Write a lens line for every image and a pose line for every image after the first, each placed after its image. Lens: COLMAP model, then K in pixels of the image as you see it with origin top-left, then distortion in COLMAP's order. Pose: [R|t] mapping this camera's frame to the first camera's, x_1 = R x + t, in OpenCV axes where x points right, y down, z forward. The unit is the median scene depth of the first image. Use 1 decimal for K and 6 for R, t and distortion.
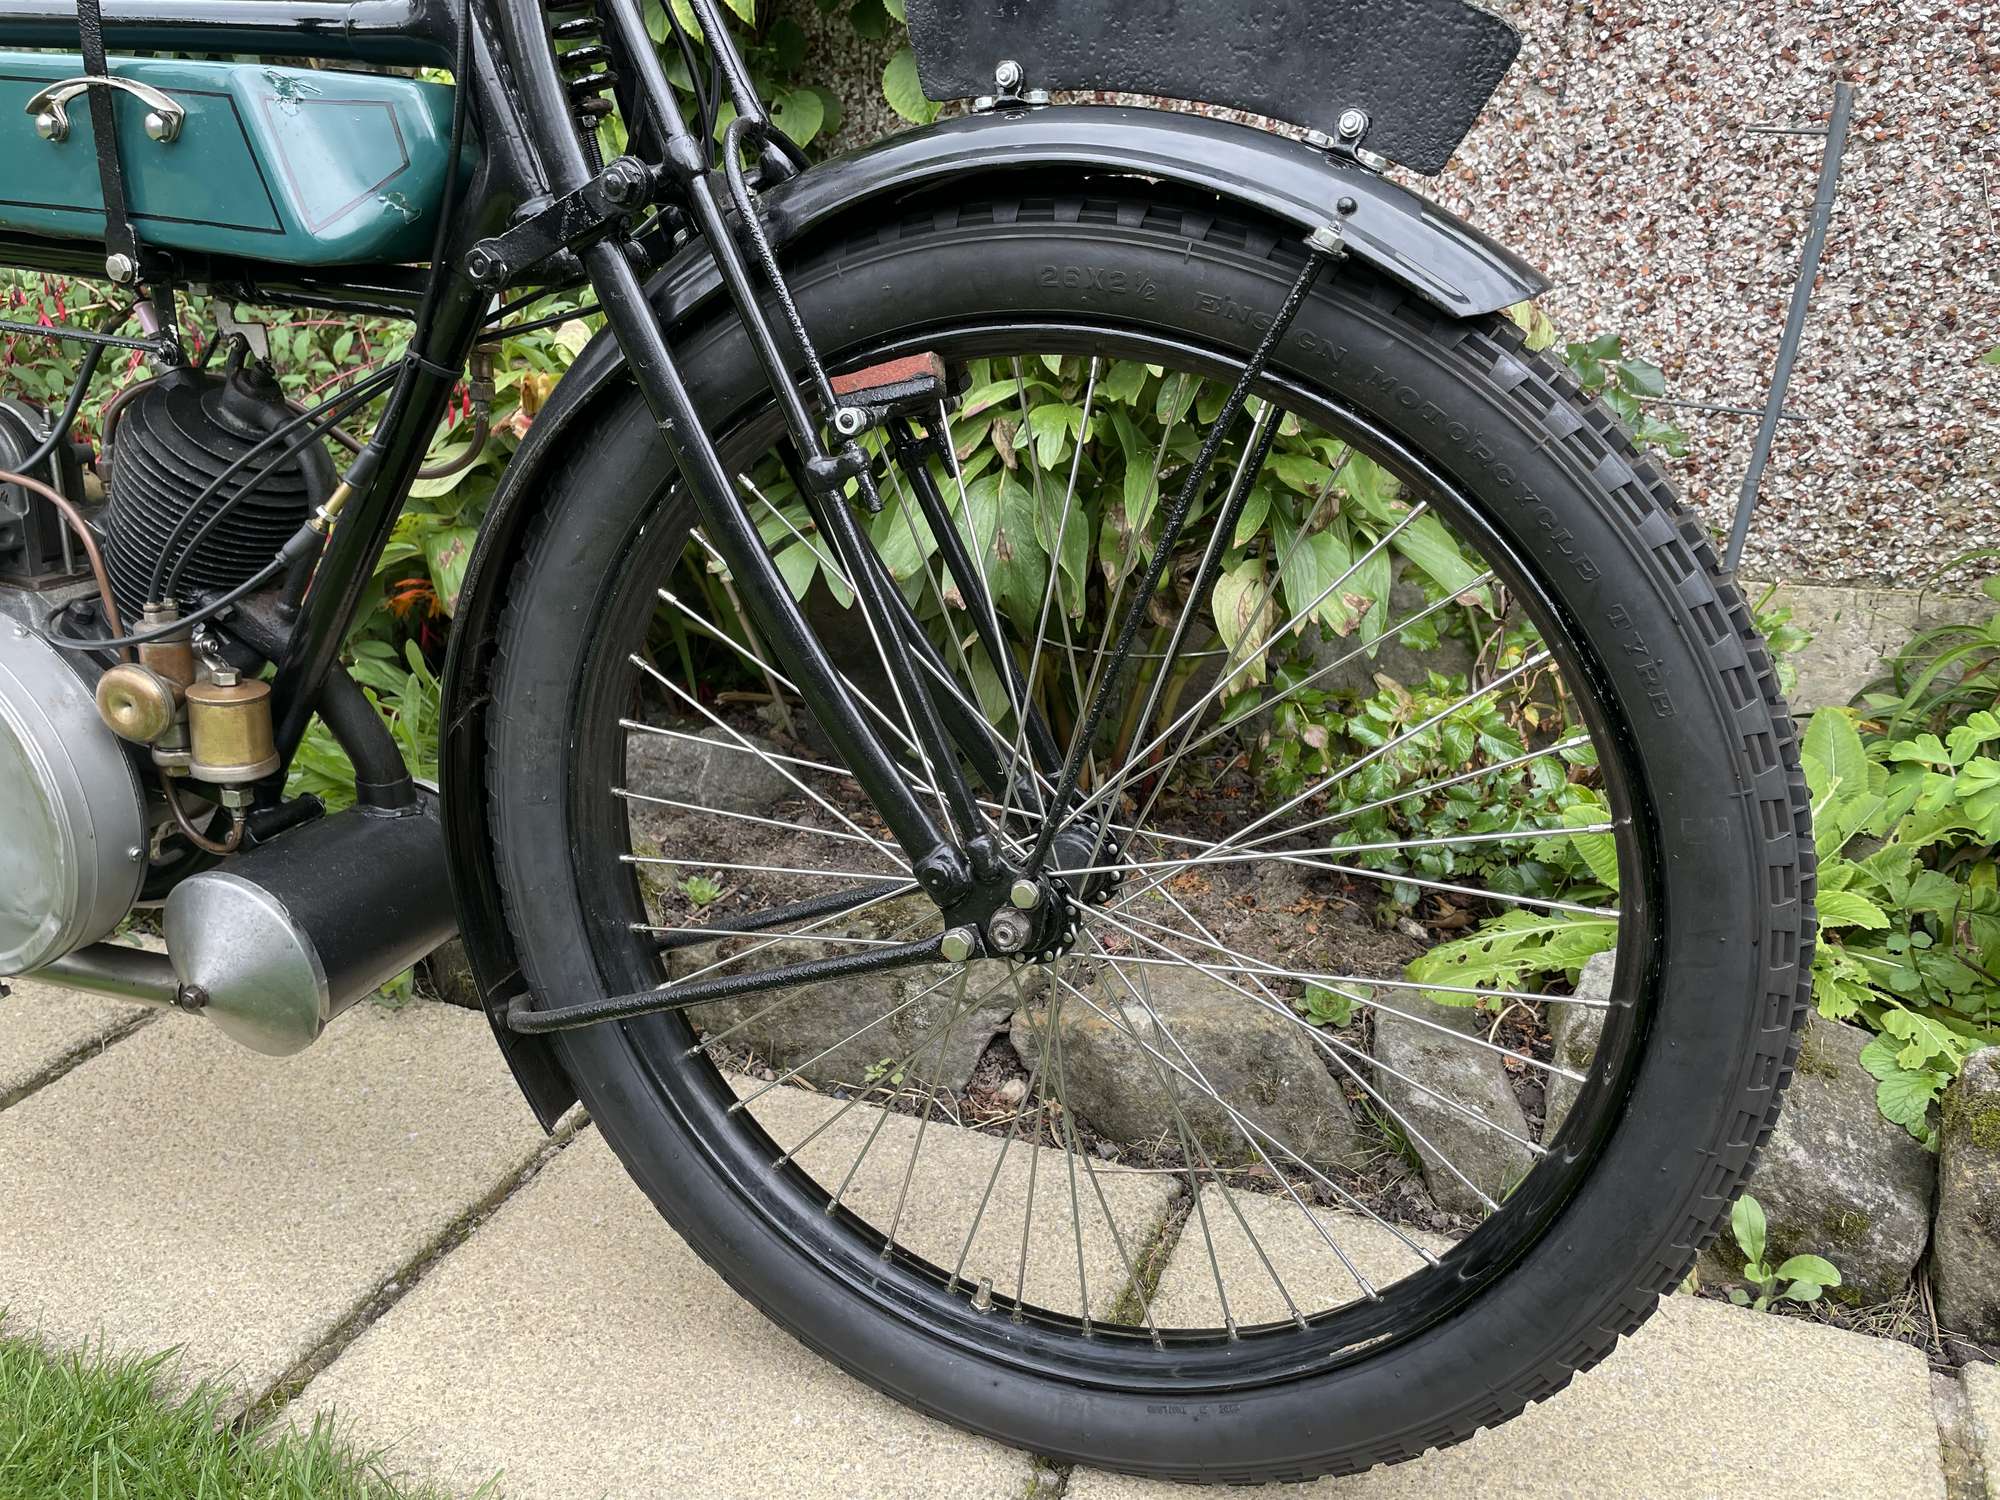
lens RADIAL K [[1524.9, 0, 1000.0], [0, 1524.9, 750.0], [0, 0, 1]] dist [0.085238, -0.126002]
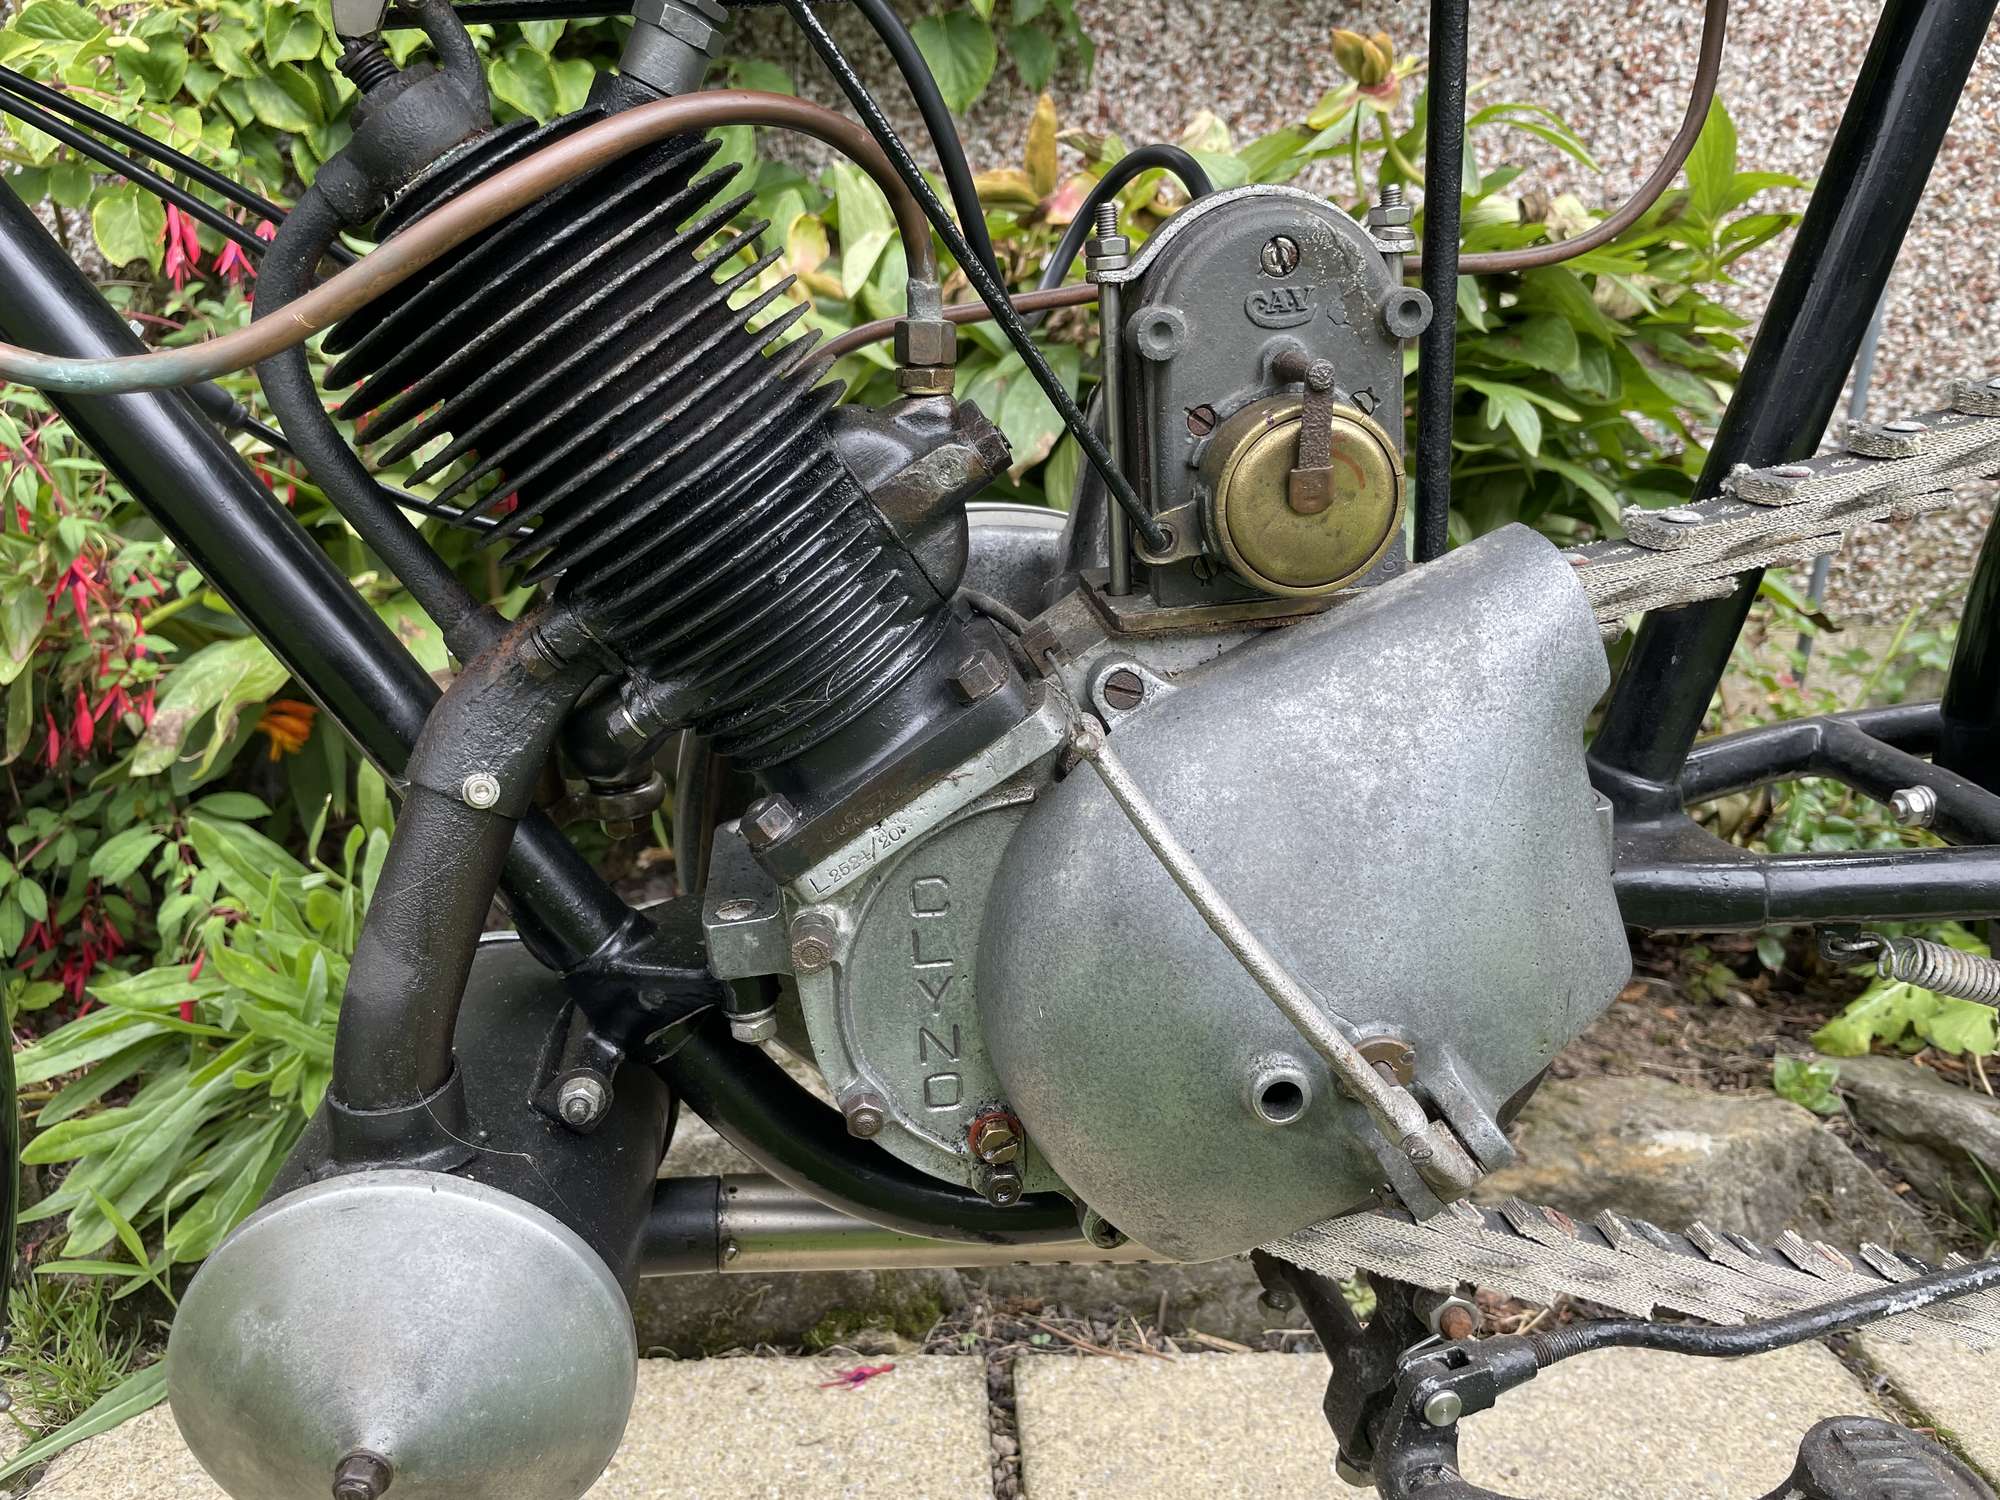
lens RADIAL K [[1524.6, 0, 1001.6], [0, 1524.6, 726.6], [0, 0, 1]] dist [0.083944, -0.126406]
pose [[0.890657, -0.056538, 0.451146, -0.450058], [0.124365, 0.984693, -0.122120, 0.017946], [-0.437336, 0.164874, 0.884055, 0.356113]]
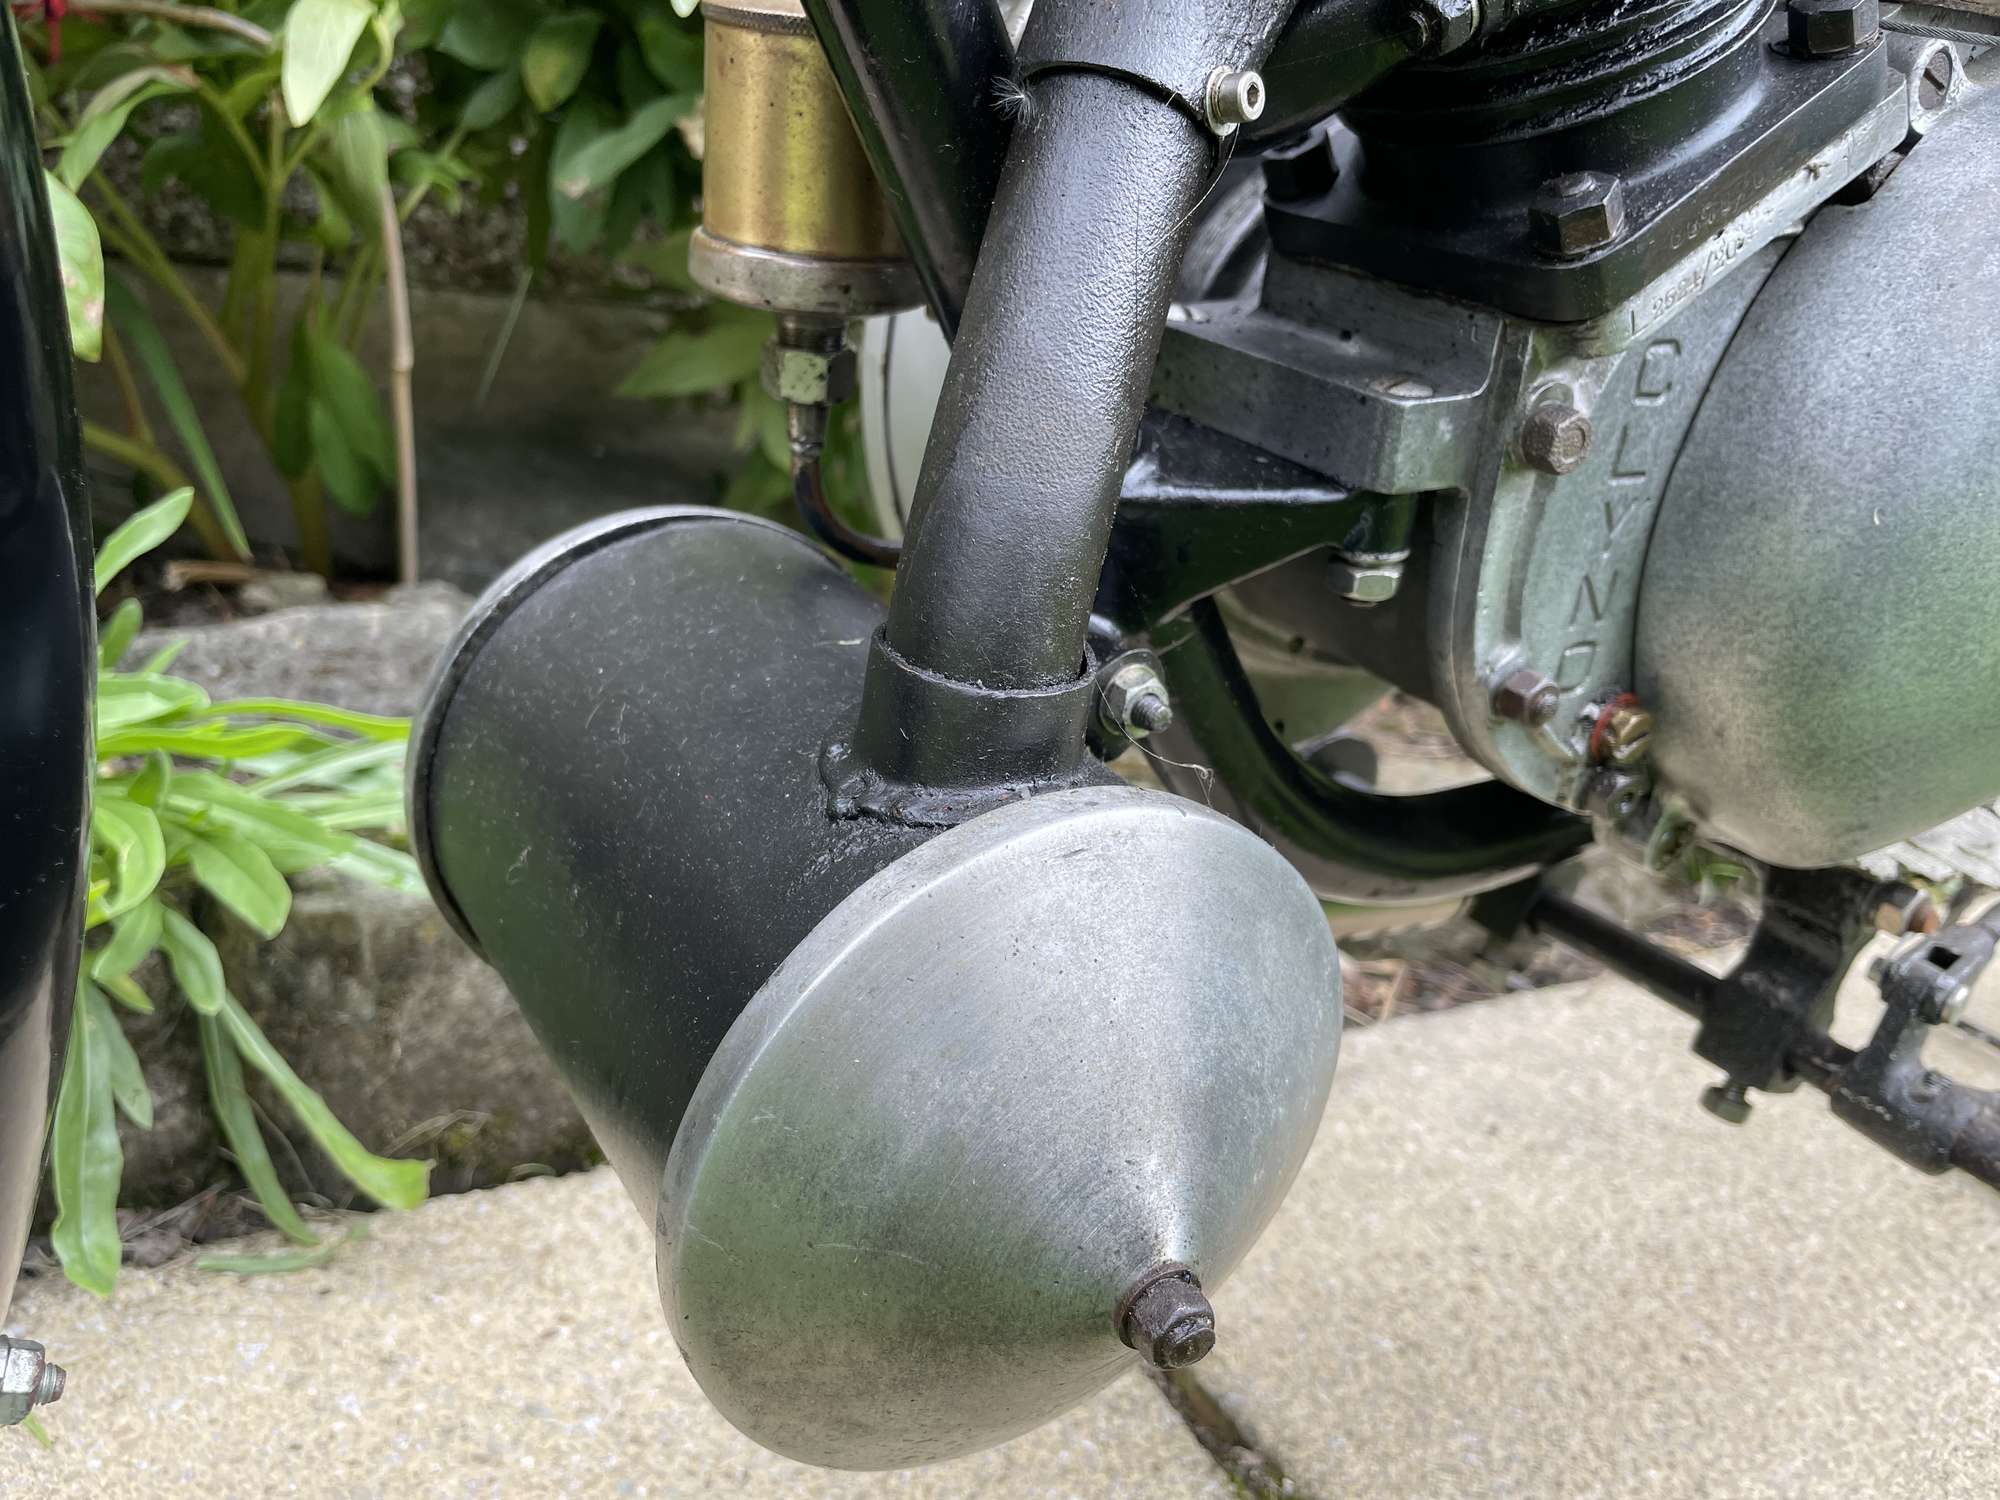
lens RADIAL K [[1541.4, 0, 973.4], [0, 1541.4, 736.4], [0, 0, 1]] dist [0.068787, -0.115957]
pose [[0.602405, -0.154586, 0.783078, -0.561208], [0.158301, 0.984717, 0.072613, 0.031569], [-0.782335, 0.080220, 0.617670, 0.590960]]
